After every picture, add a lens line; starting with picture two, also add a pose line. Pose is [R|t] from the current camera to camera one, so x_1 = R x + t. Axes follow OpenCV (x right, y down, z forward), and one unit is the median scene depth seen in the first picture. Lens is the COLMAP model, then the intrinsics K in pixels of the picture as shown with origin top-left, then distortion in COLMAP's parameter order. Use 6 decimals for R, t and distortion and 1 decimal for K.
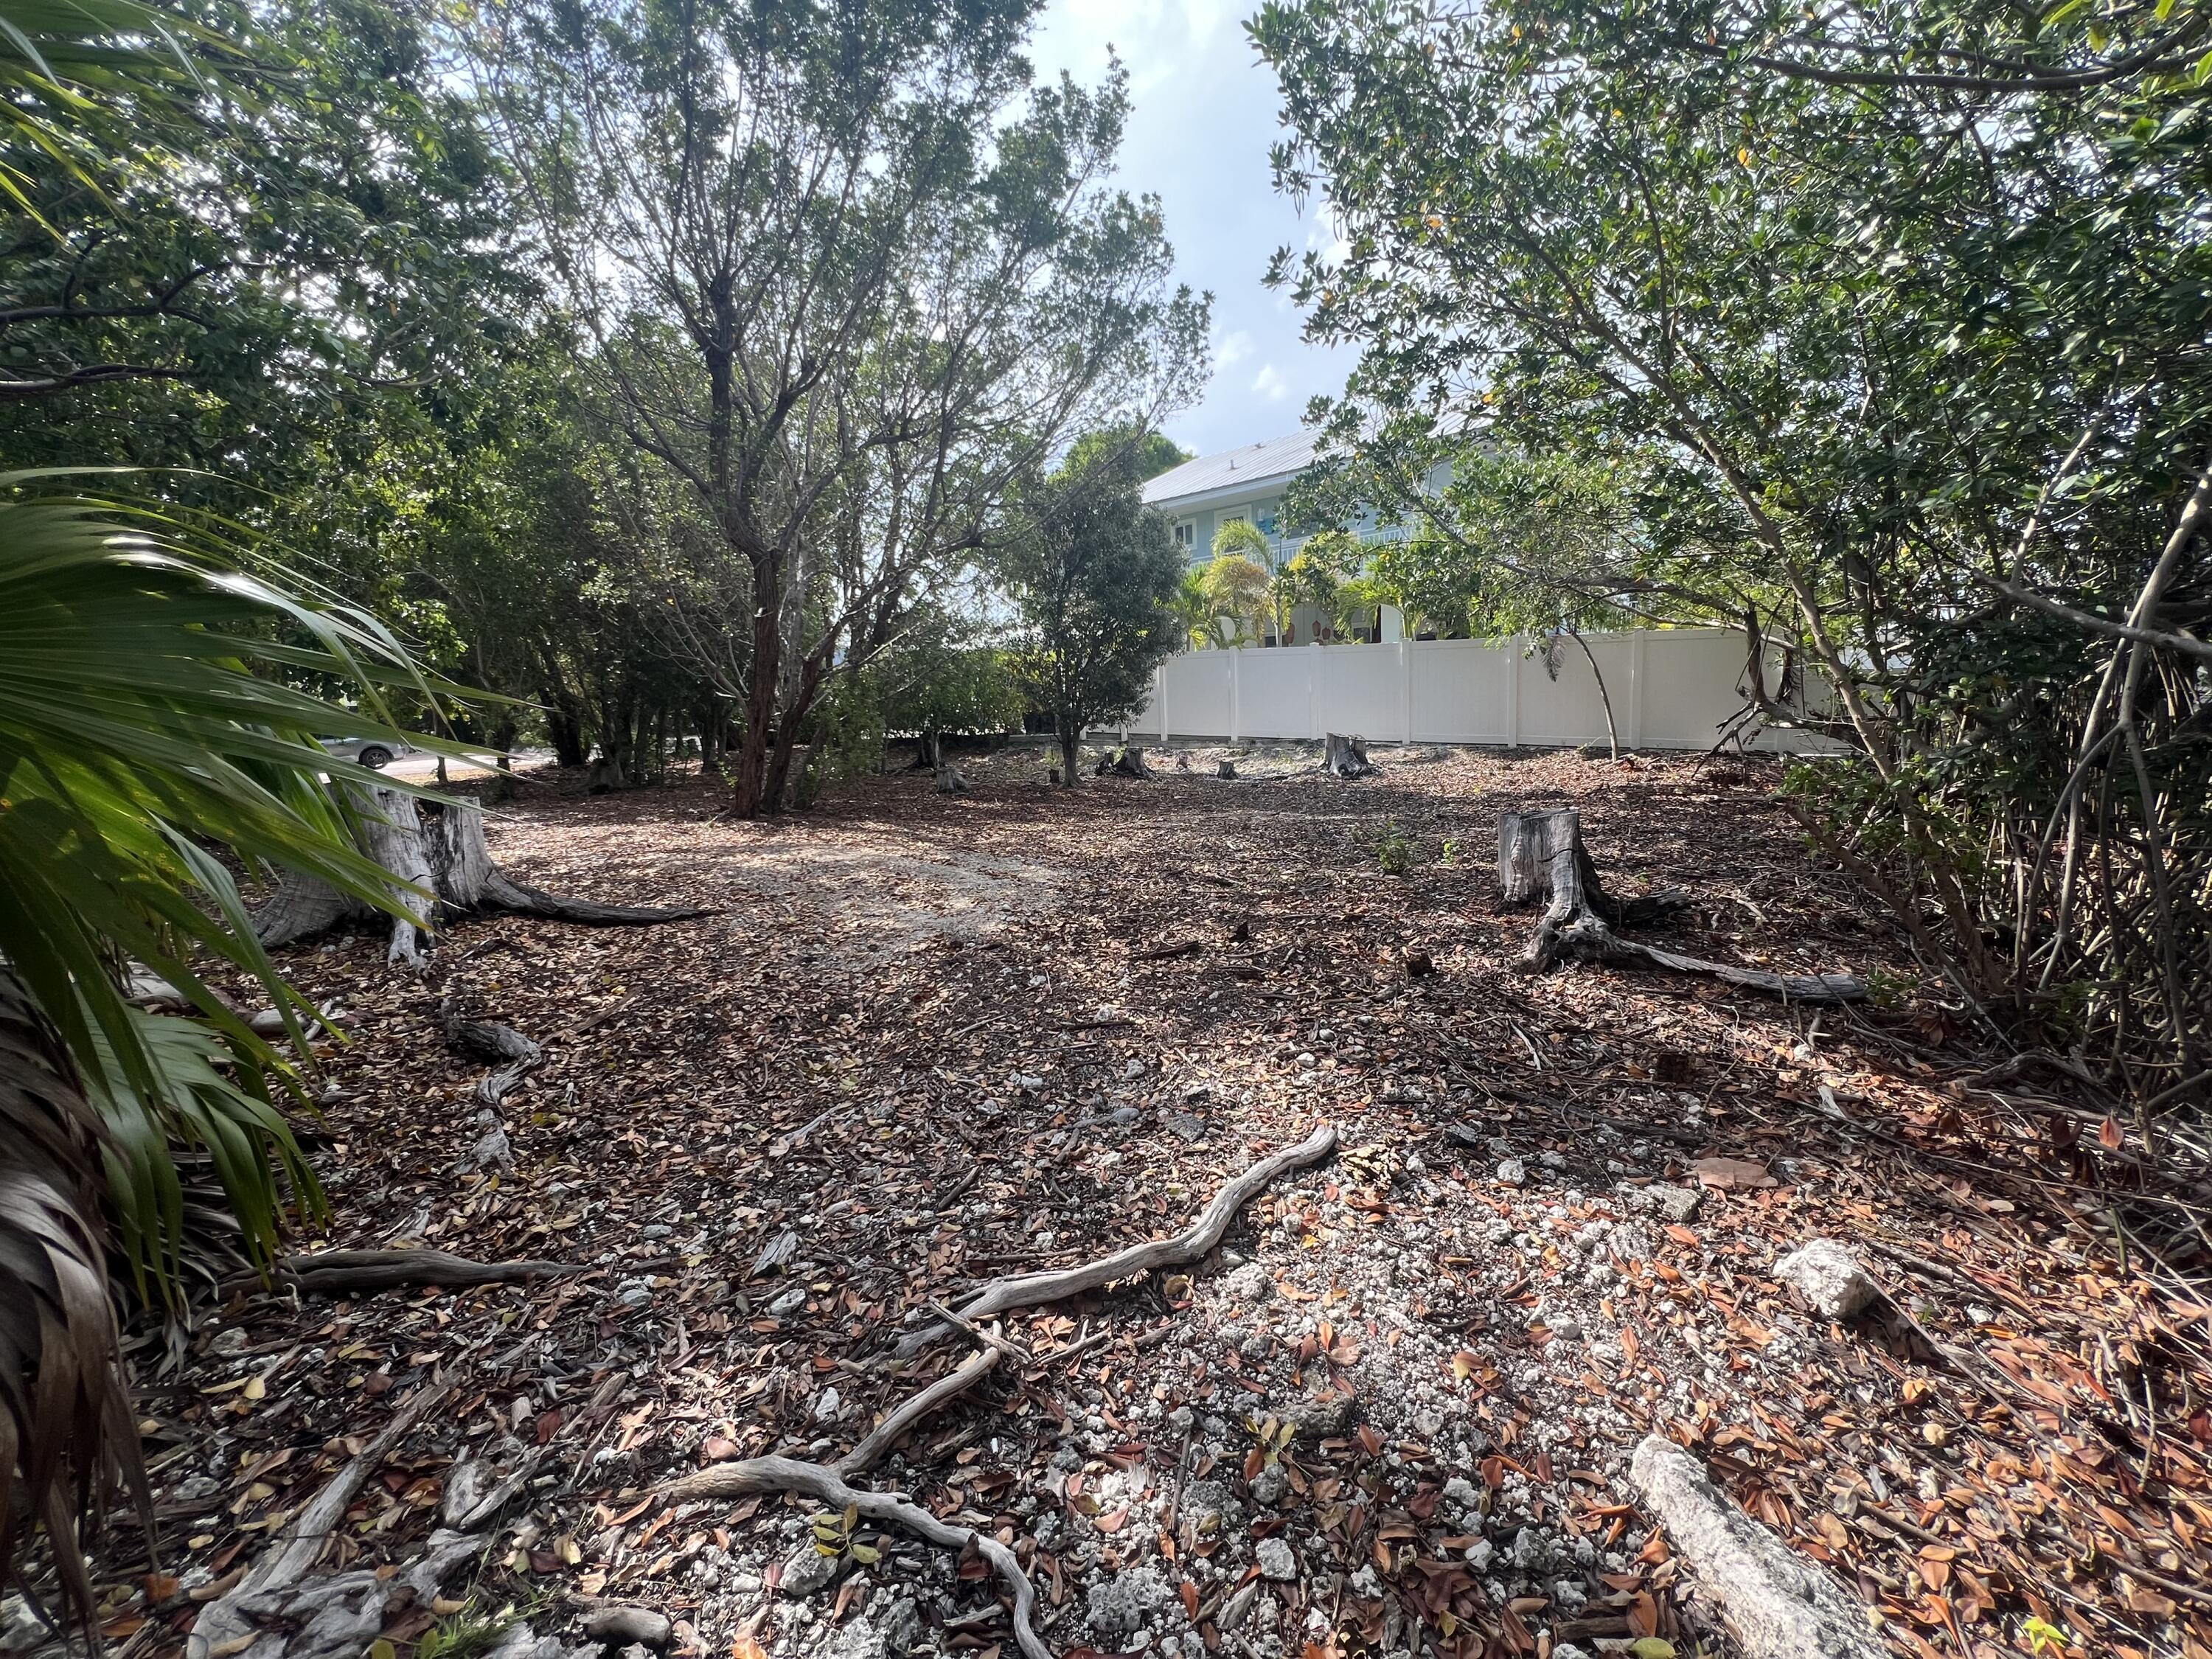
lens RADIAL K [[887.3, 0, 1106.0], [0, 887.3, 829.5], [0, 0, 1]] dist [0.000448, 0.000218]
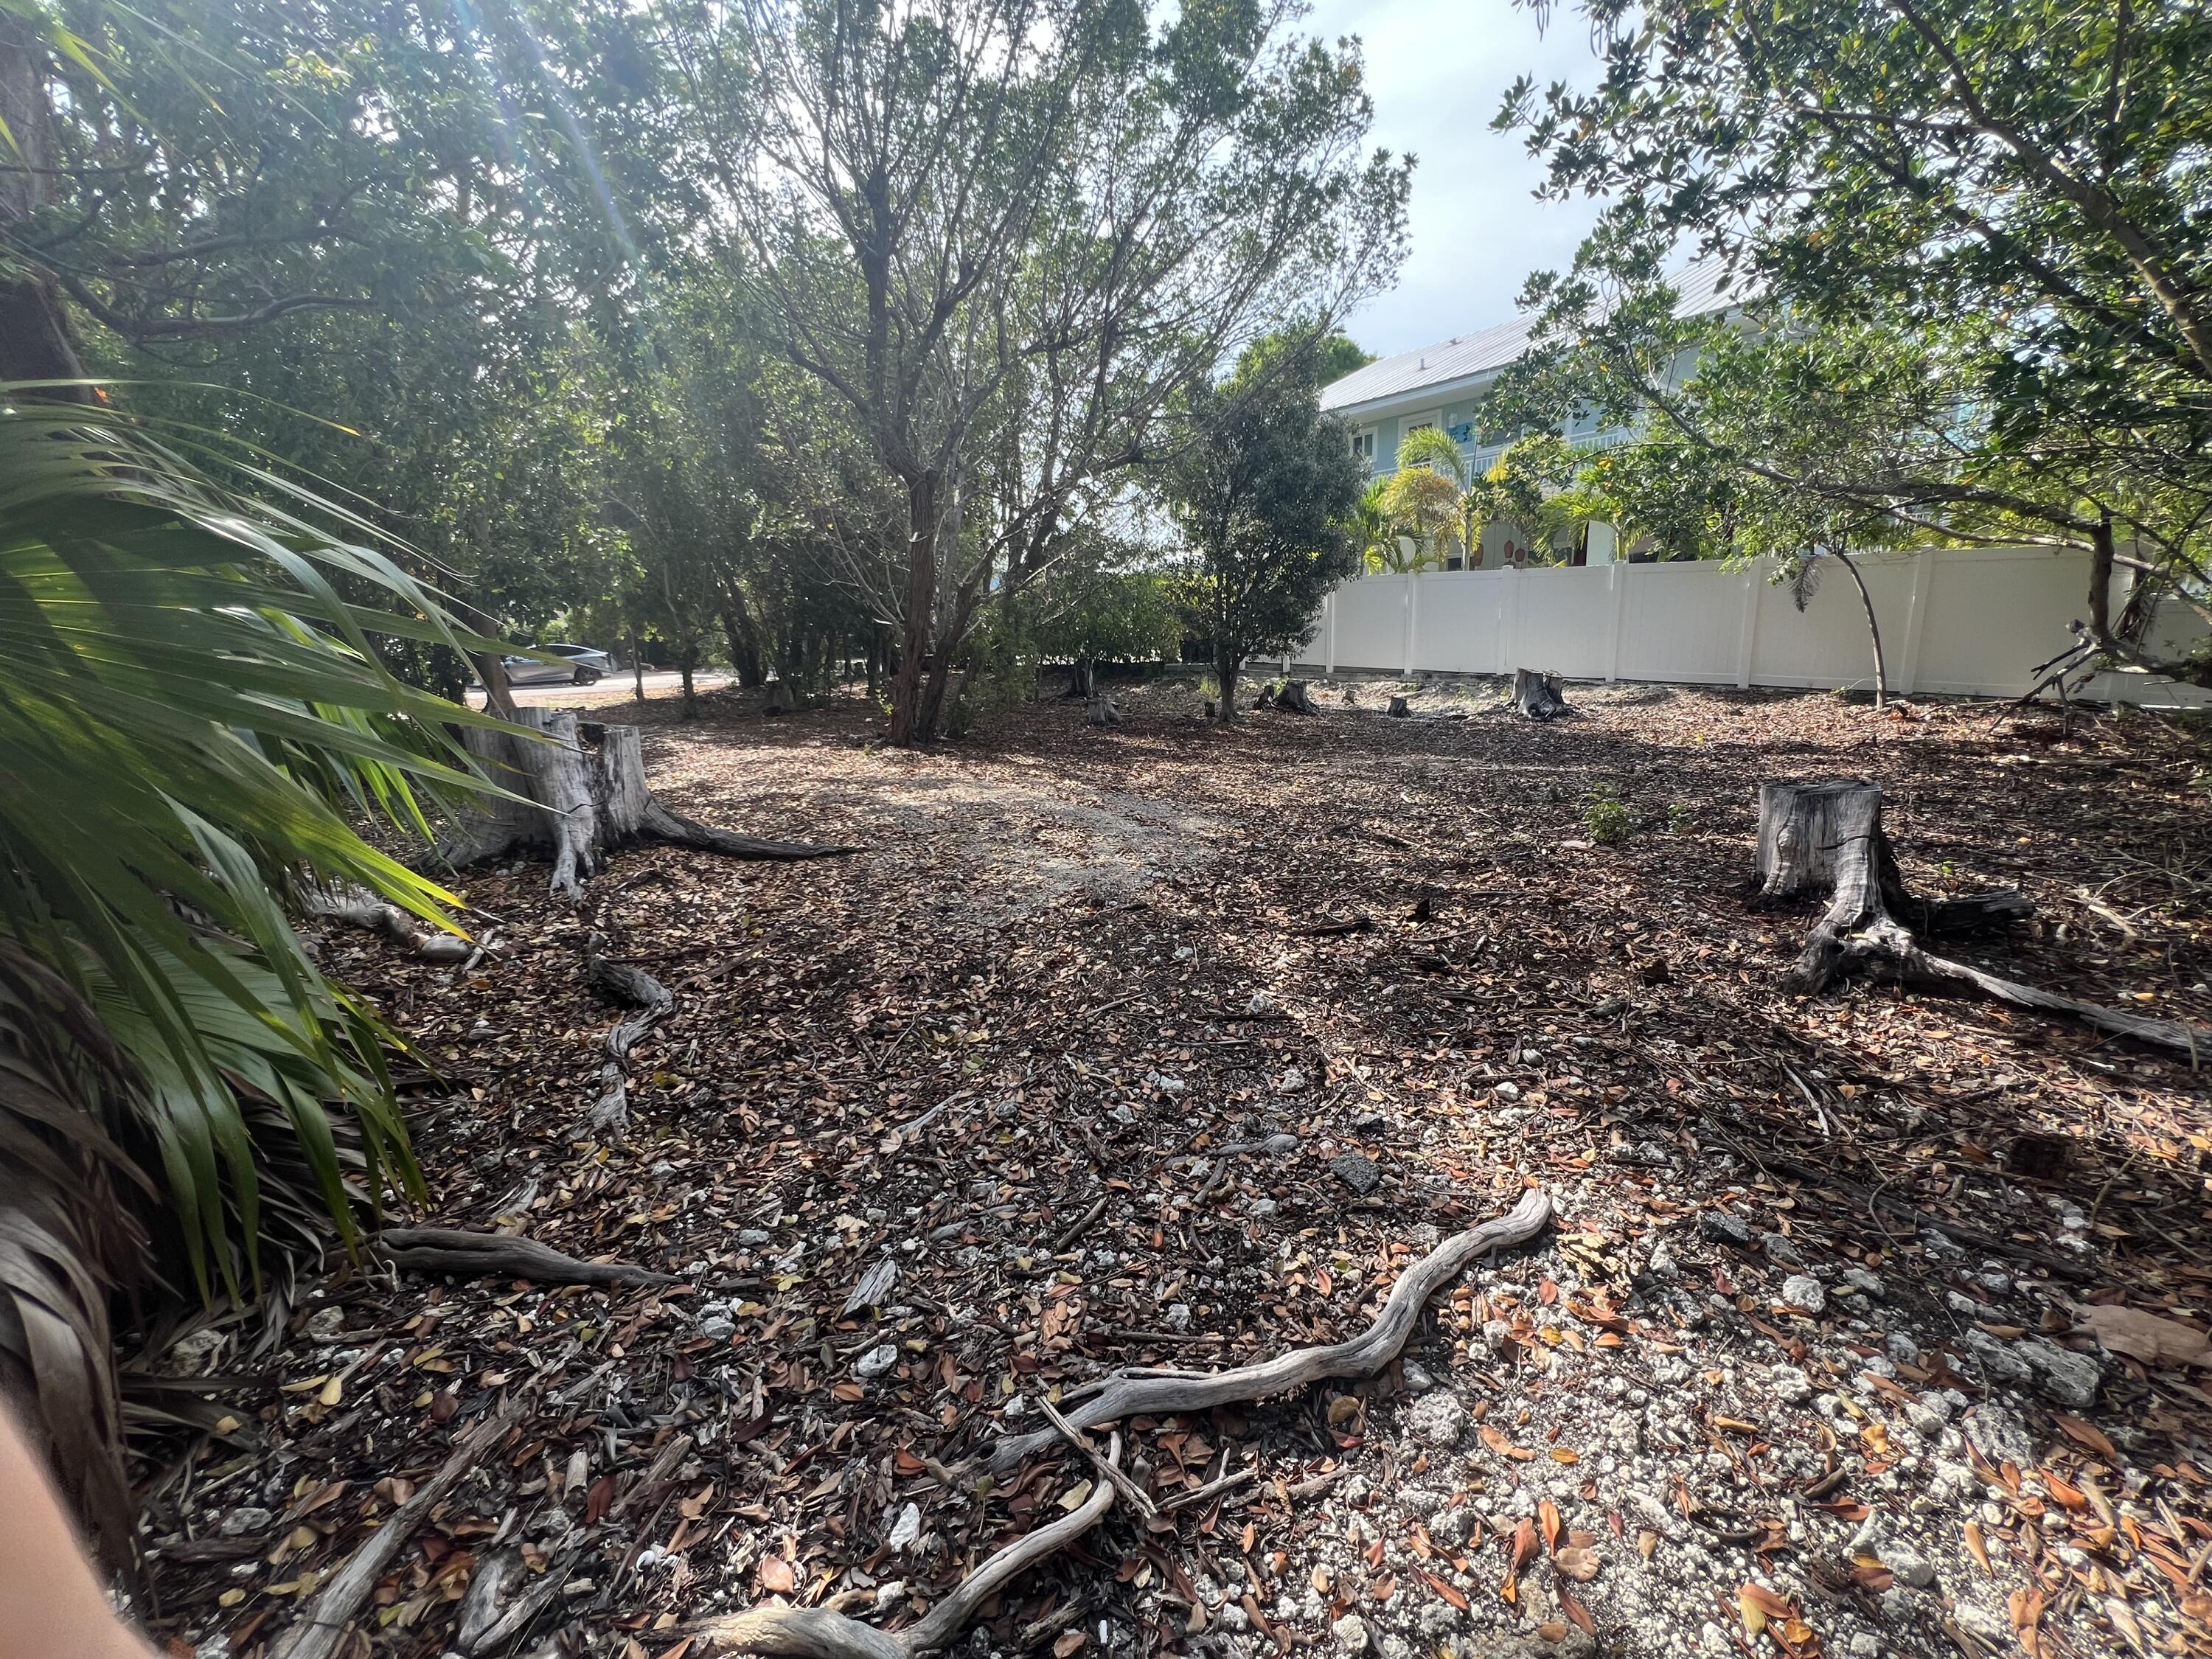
lens RADIAL K [[867.0, 0, 1114.9], [0, 867.0, 818.4], [0, 0, 1]] dist [-0.000738, -0.000115]
pose [[0.986028, 0.043300, -0.160852, -0.013521], [-0.030679, 0.996312, 0.080133, -0.043608], [0.163729, -0.074078, 0.983720, 0.172398]]
